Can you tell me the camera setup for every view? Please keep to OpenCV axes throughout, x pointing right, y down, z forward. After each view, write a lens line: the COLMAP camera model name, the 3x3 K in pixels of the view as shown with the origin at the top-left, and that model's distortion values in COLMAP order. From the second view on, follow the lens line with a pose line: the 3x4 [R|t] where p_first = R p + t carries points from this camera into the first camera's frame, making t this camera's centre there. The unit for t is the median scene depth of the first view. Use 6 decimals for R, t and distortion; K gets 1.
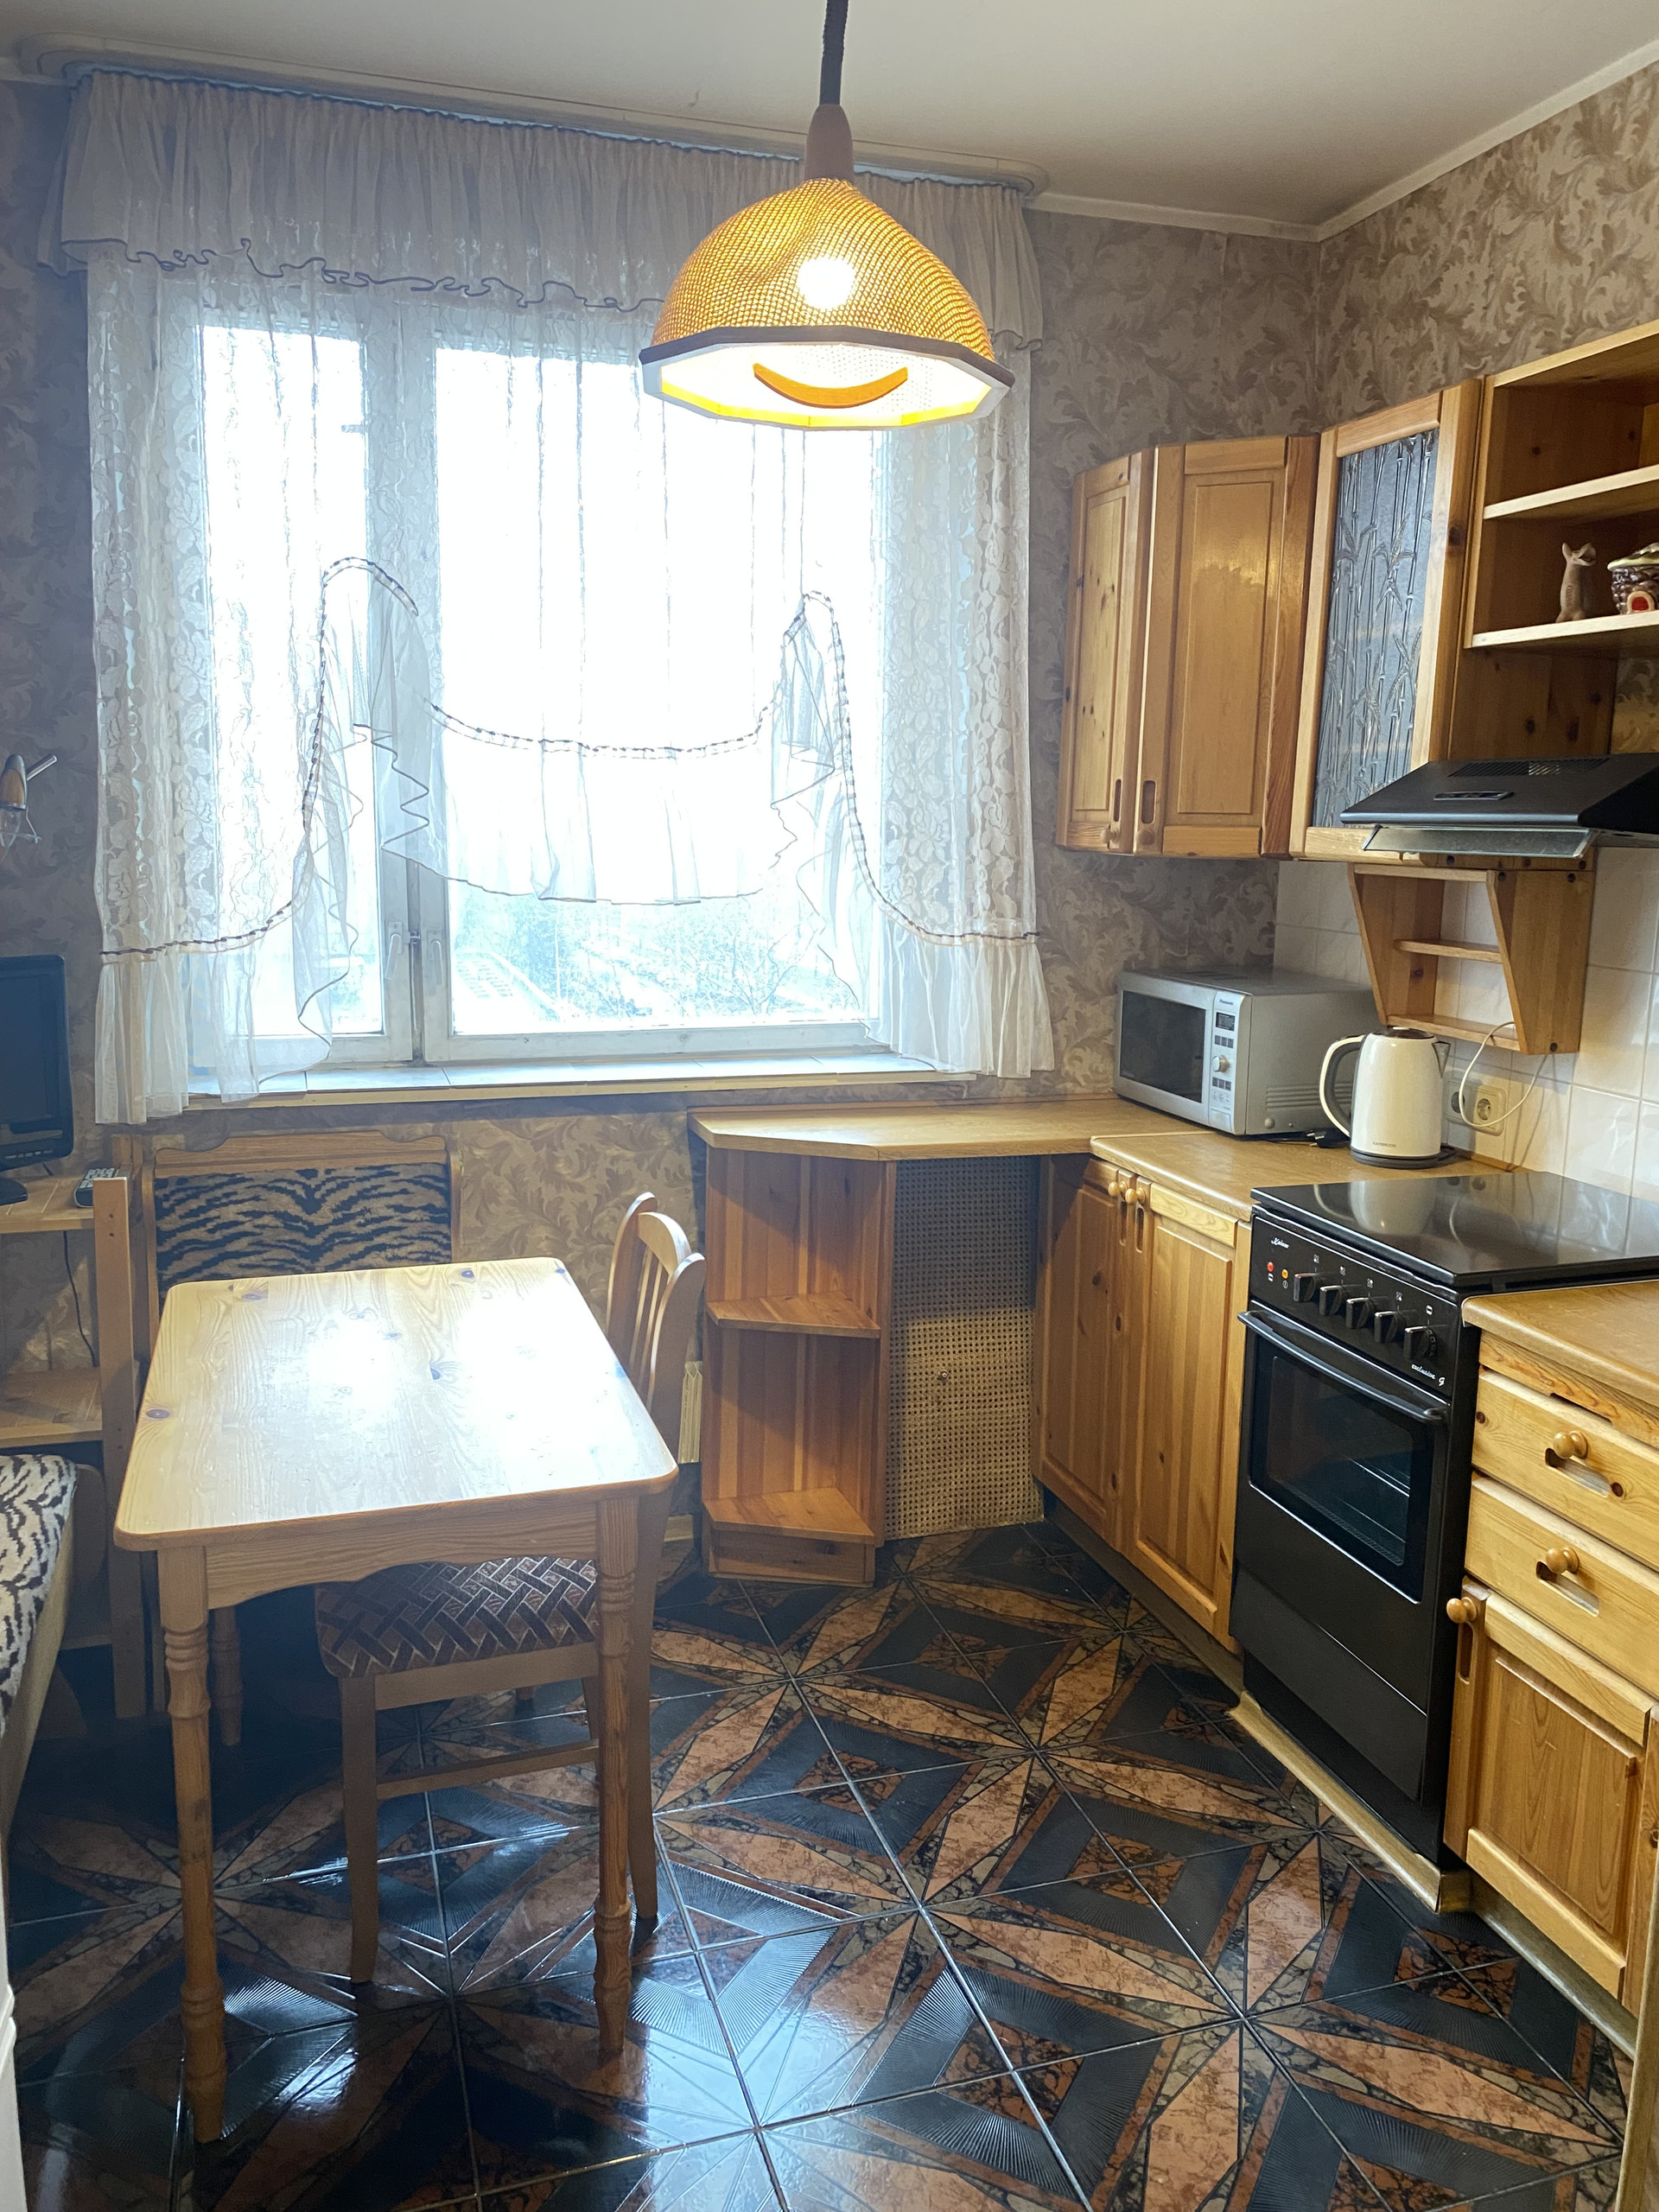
lens RADIAL K [[1668.6, 0, 829.5], [0, 1668.6, 1106.0], [0, 0, 1]] dist [-0.039603, -0.001957]
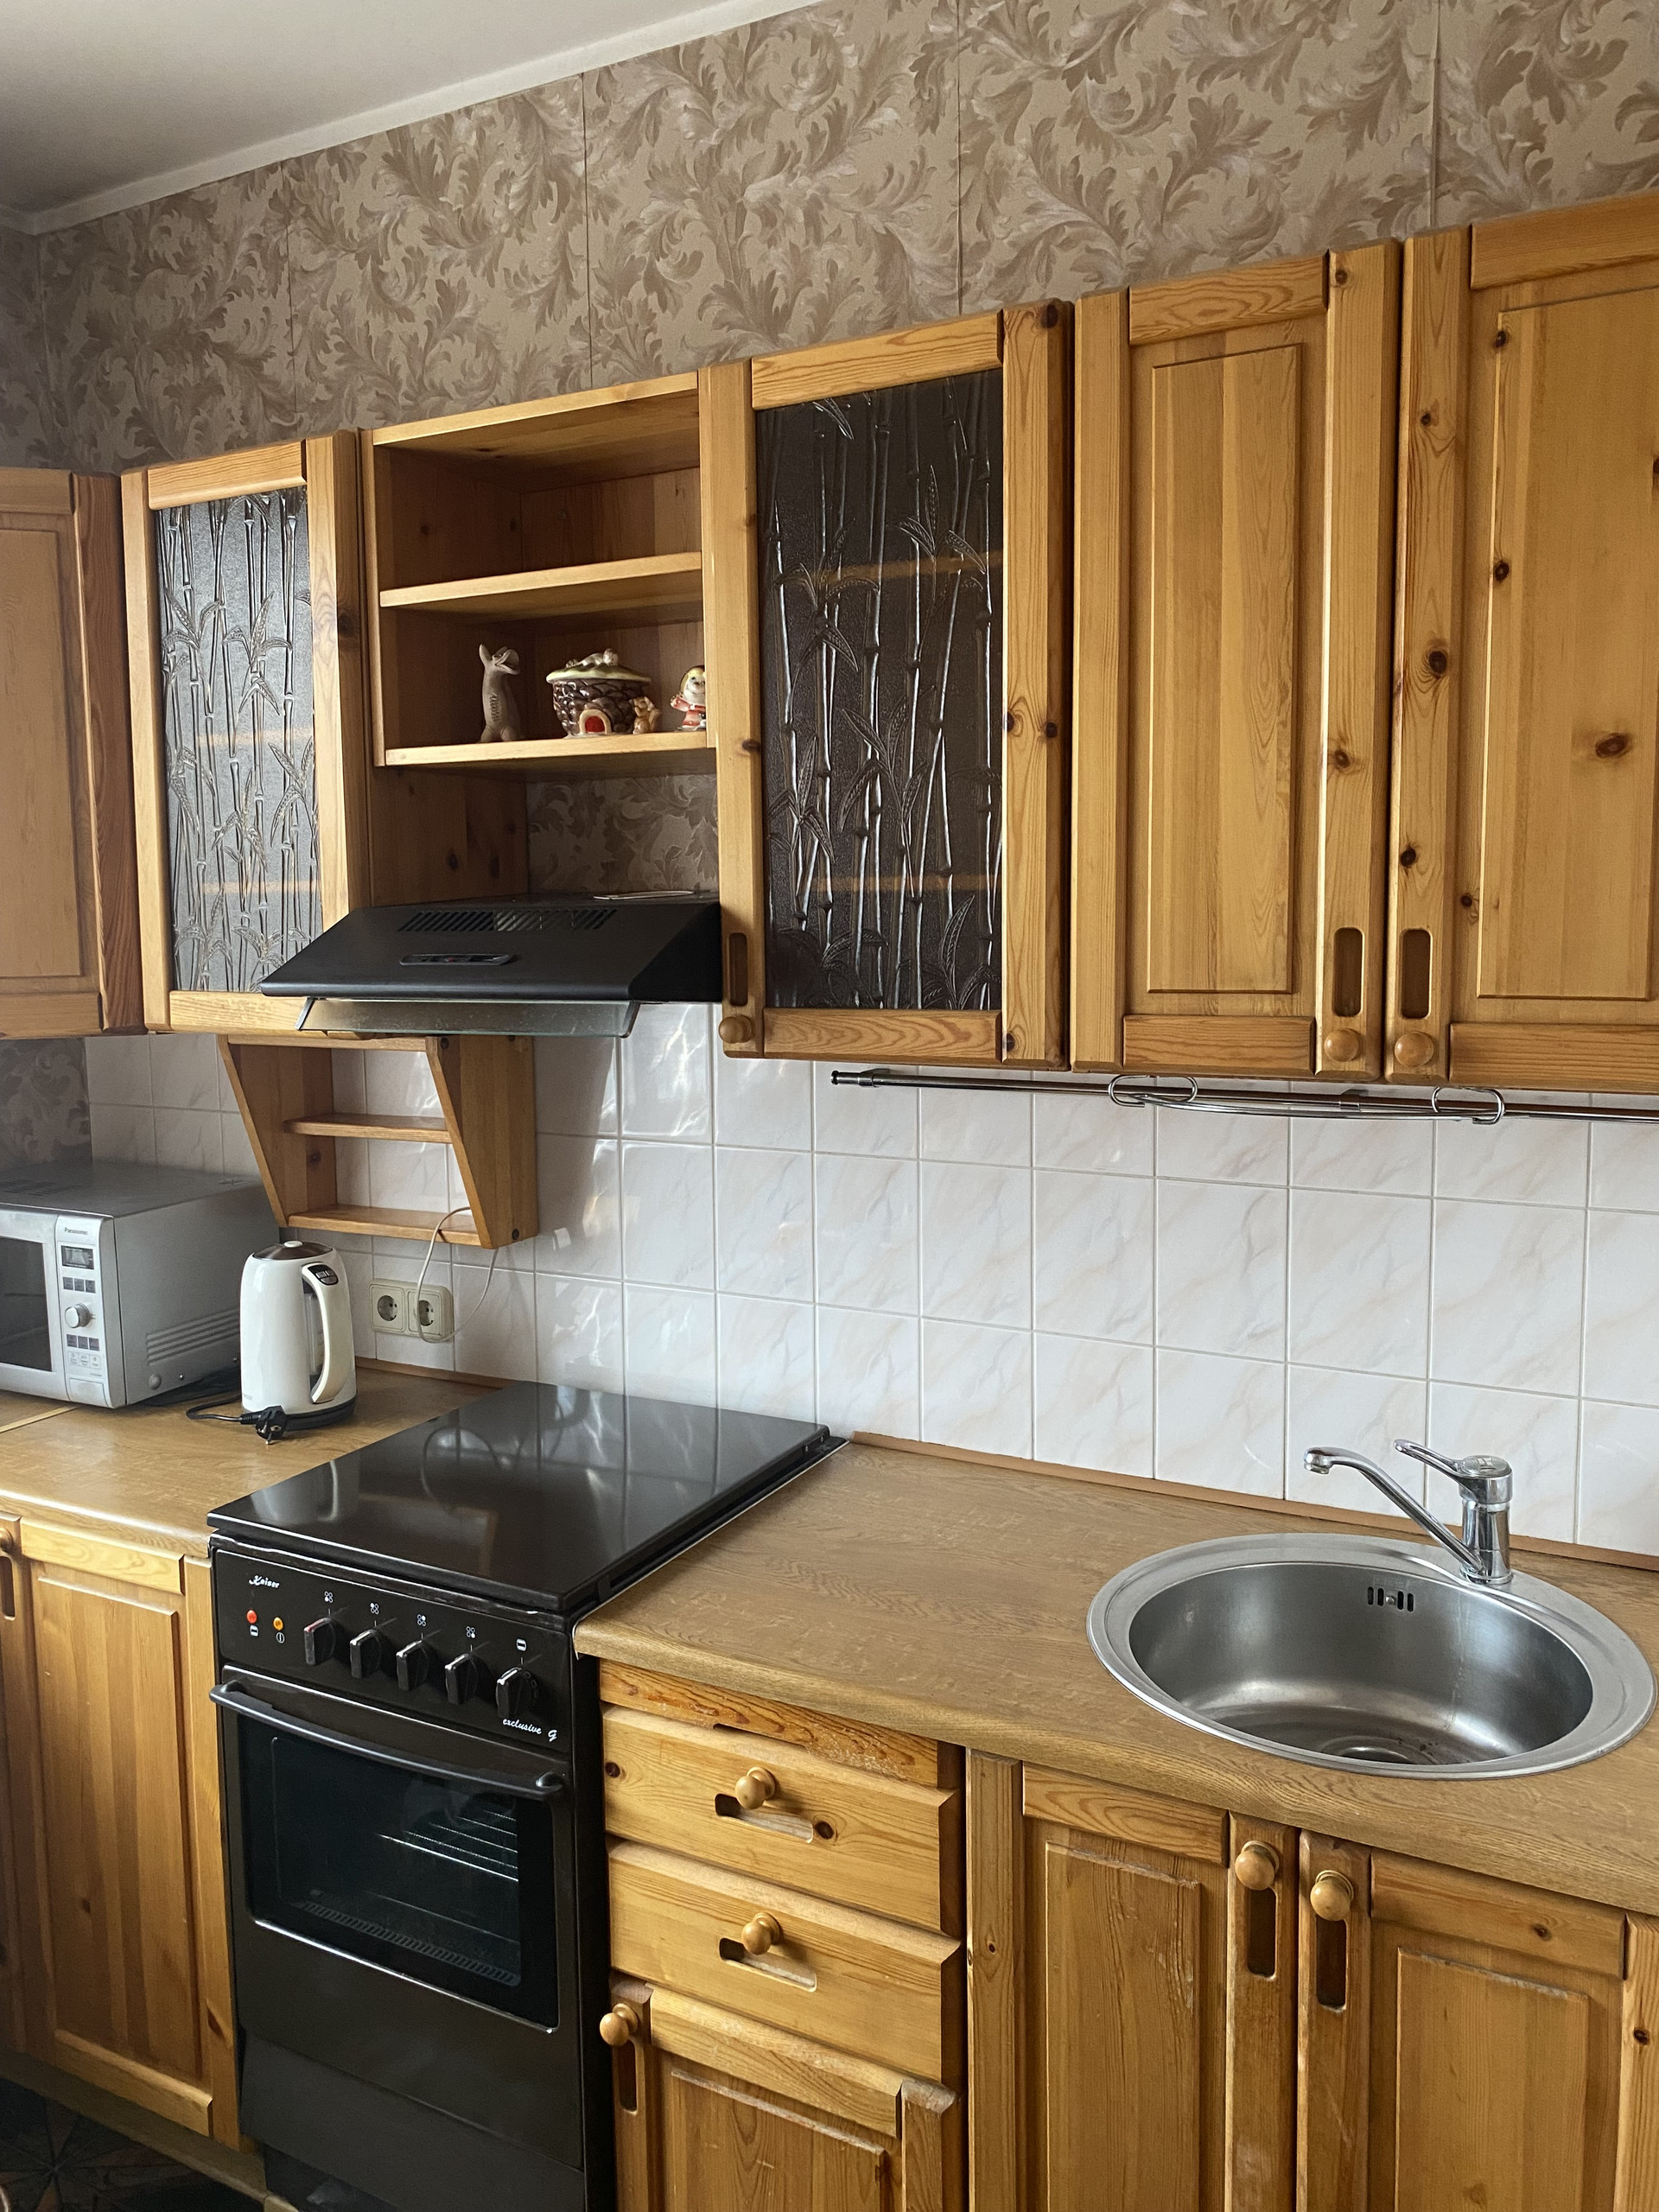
lens RADIAL K [[1672.3, 0, 830.0], [0, 1672.3, 1083.0], [0, 0, 1]] dist [0.004664, -0.007125]
pose [[0.712871, -0.094600, 0.694886, -0.032724], [0.141095, 0.989946, -0.009978, -0.080828], [-0.686955, 0.105157, 0.719051, 0.265740]]
